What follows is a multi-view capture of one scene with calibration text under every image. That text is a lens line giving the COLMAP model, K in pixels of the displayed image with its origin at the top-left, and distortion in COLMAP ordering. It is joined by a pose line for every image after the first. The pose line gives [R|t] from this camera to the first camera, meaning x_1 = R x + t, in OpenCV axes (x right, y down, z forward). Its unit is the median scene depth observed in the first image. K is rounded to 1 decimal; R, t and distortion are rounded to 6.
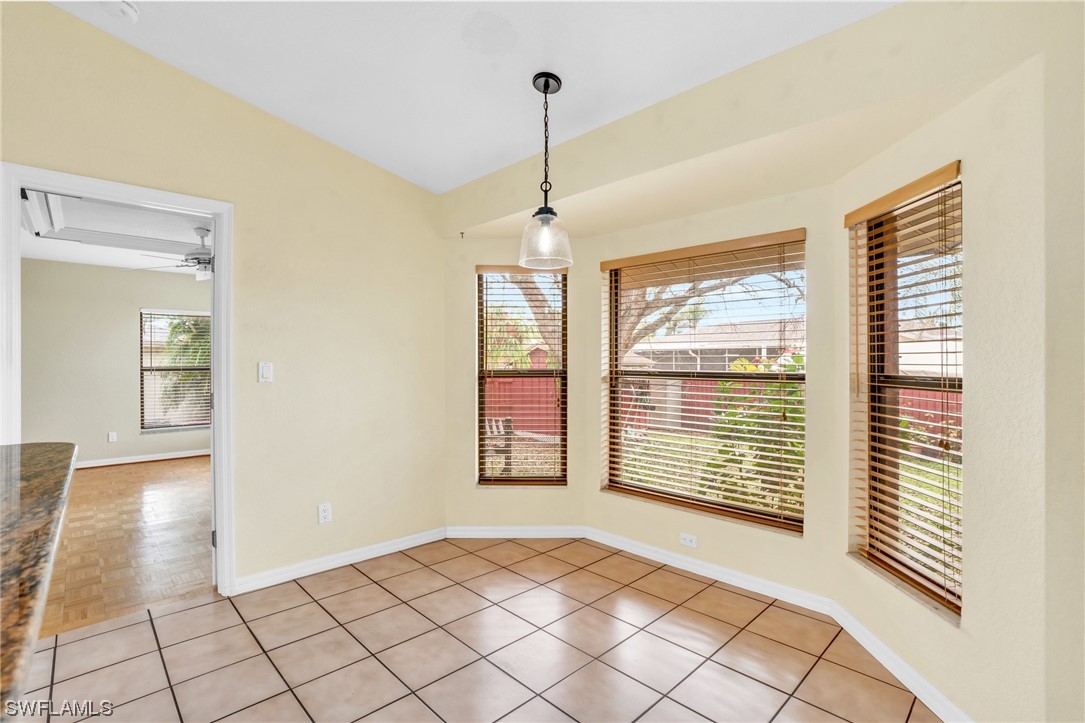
lens RADIAL K [[497.3, 0, 535.1], [0, 497.3, 366.7], [0, 0, 1]] dist [-0.048809, 0.014139]
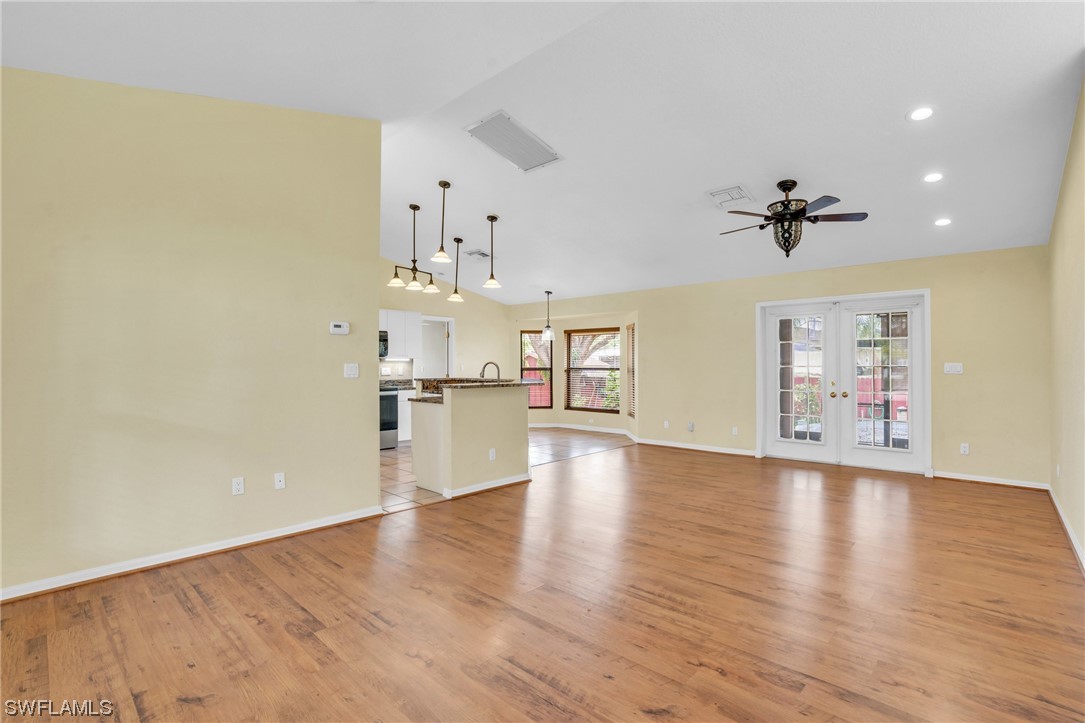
lens RADIAL K [[497.3, 0, 545.0], [0, 497.3, 369.3], [0, 0, 1]] dist [-0.048809, 0.014139]
pose [[0.998063, -0.001561, 0.062185, -0.184423], [0.001674, 0.999997, -0.001761, 0.023204], [-0.062182, 0.001862, 0.998063, -2.200103]]
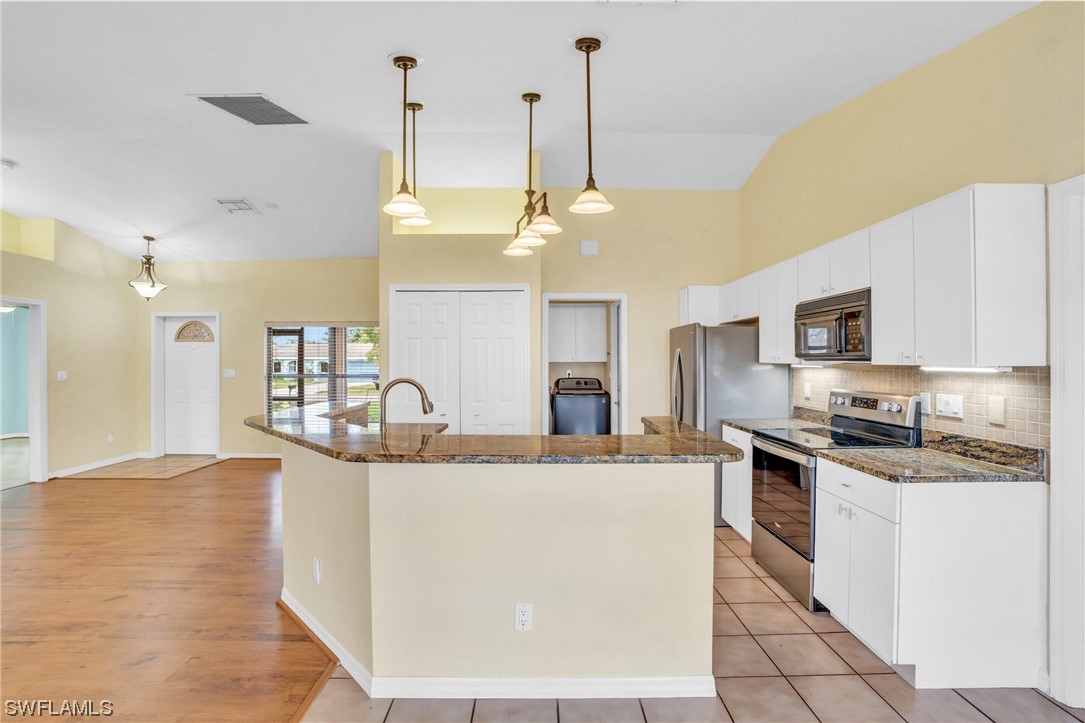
lens RADIAL K [[497.3, 0, 541.7], [0, 497.3, 367.4], [0, 0, 1]] dist [-0.048809, 0.014139]
pose [[-0.686020, 0.012322, -0.727478, 0.206971], [-0.004786, 0.999759, 0.021447, -0.051631], [0.727567, 0.018195, -0.685796, 0.616027]]
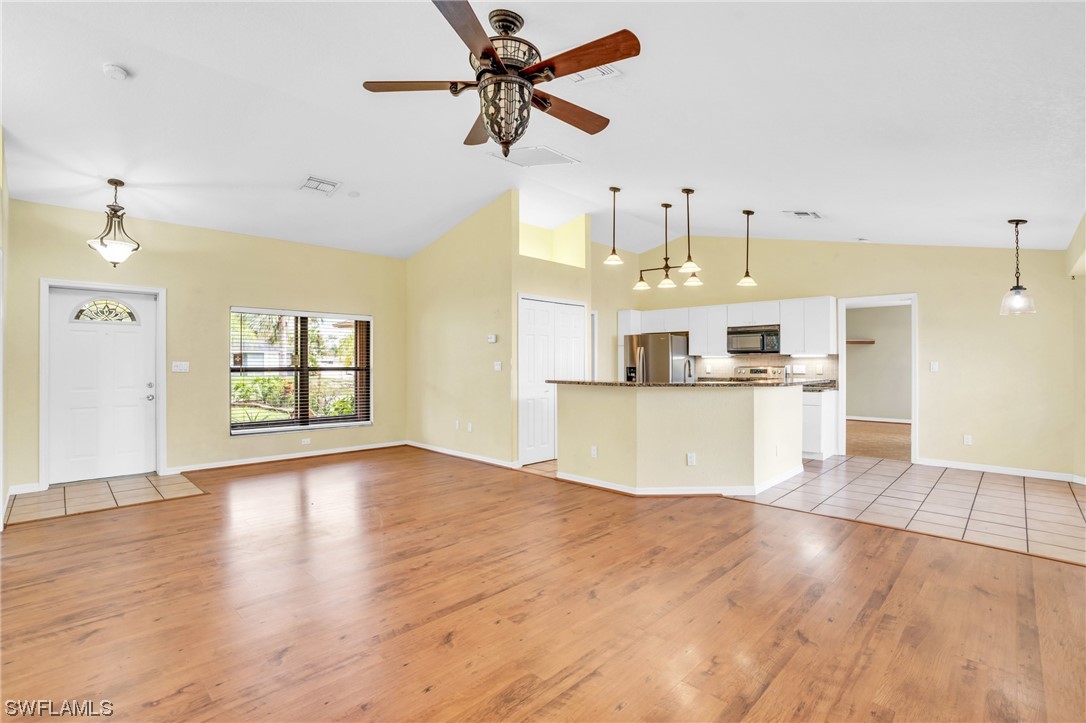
lens RADIAL K [[497.8, 0, 543.9], [0, 497.8, 364.8], [0, 0, 1]] dist [-0.048809, 0.014139]
pose [[0.031034, 0.004119, -0.999510, 1.416847], [-0.008283, 0.999958, 0.003864, 0.007964], [0.999484, 0.008159, 0.031067, -0.730445]]
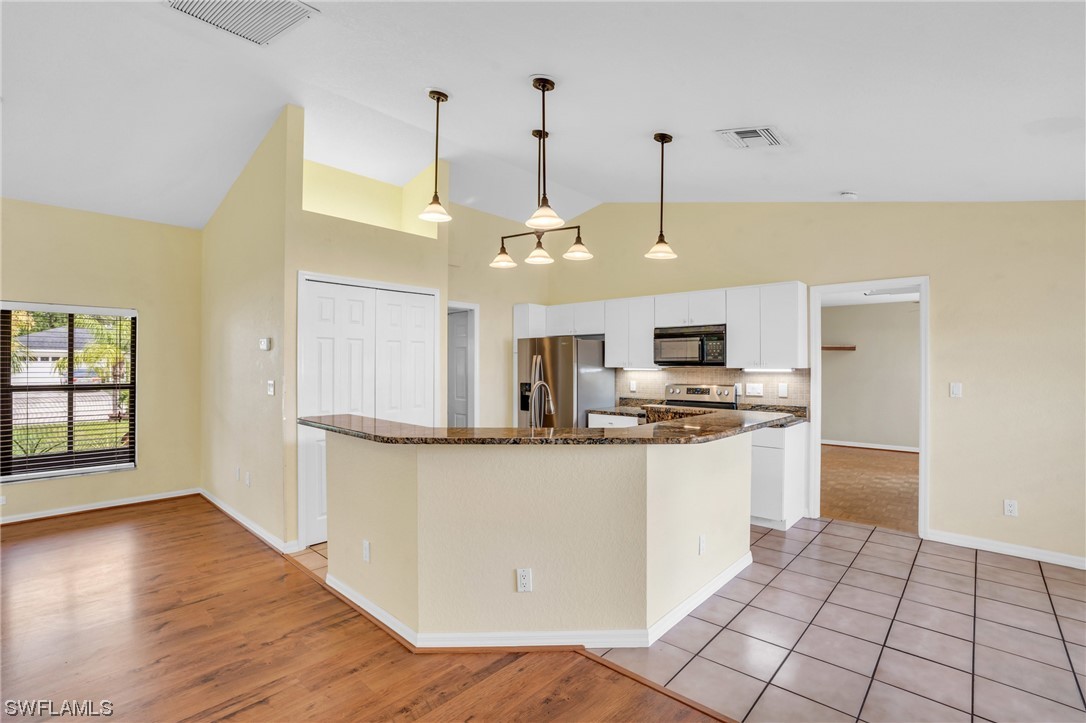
lens RADIAL K [[497.8, 0, 541.0], [0, 497.8, 367.8], [0, 0, 1]] dist [-0.048809, 0.014139]
pose [[0.066013, 0.005594, -0.997803, 0.679885], [-0.010736, 0.999930, 0.004896, -0.042359], [0.997761, 0.010390, 0.066069, -0.246318]]
